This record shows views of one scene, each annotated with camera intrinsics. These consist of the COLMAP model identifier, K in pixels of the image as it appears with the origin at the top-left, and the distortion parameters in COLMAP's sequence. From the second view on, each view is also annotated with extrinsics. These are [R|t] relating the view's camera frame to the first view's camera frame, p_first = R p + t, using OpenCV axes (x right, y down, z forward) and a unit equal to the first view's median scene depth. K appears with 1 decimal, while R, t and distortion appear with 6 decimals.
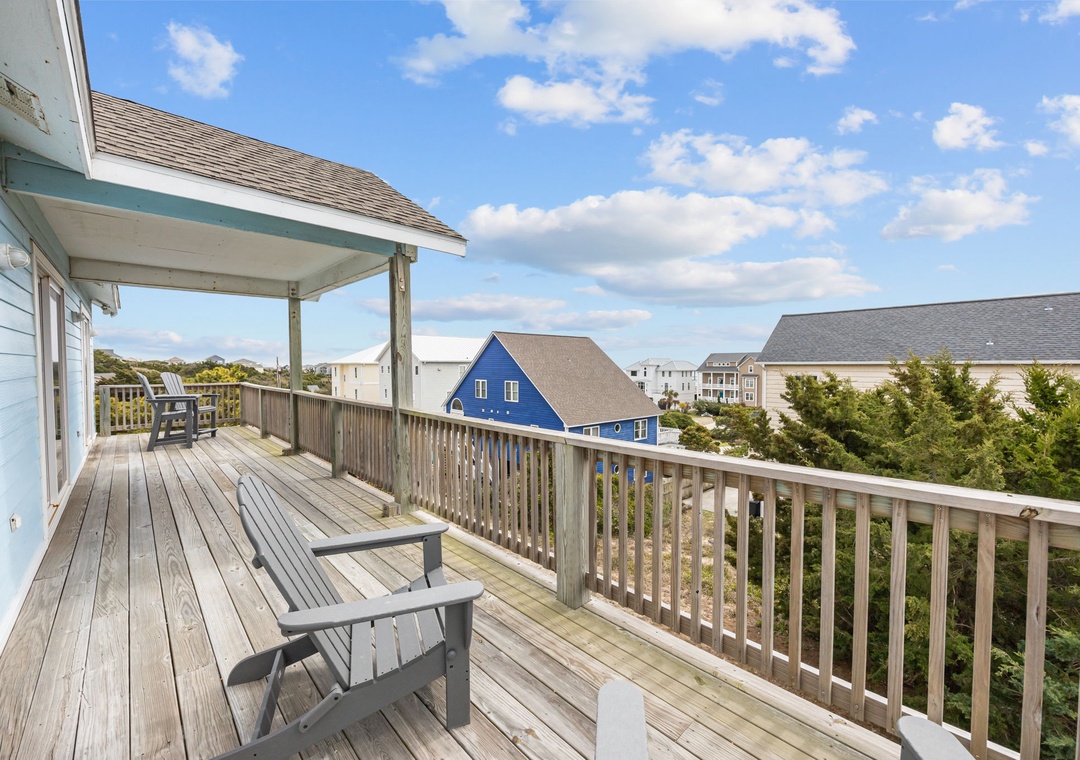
lens RADIAL K [[445.1, 0, 542.1], [0, 445.1, 373.3], [0, 0, 1]] dist [-0.001631, -0.000243]
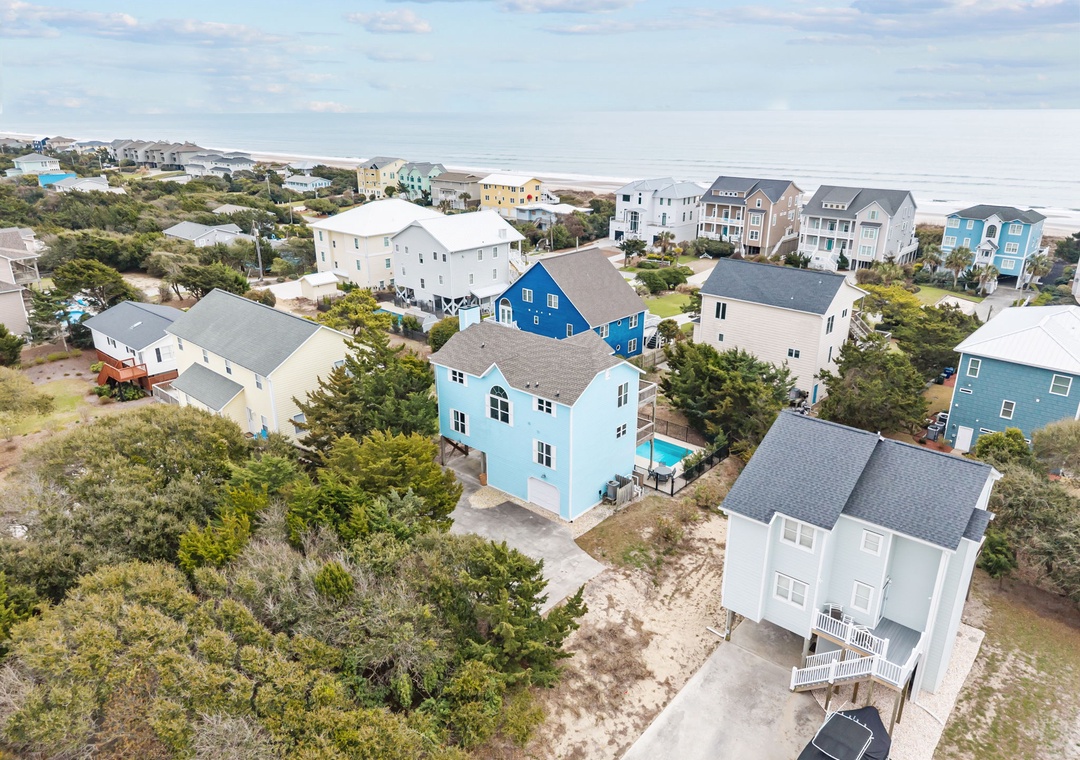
lens RADIAL K [[746.3, 0, 540.0], [0, 746.3, 380.0], [0, 0, 1]] dist [0.047243, -0.004288]
pose [[0.994963, -0.033576, 0.094449, -0.103651], [0.000733, 0.944646, 0.328092, -0.156203], [-0.100237, -0.326370, 0.939912, -0.431348]]
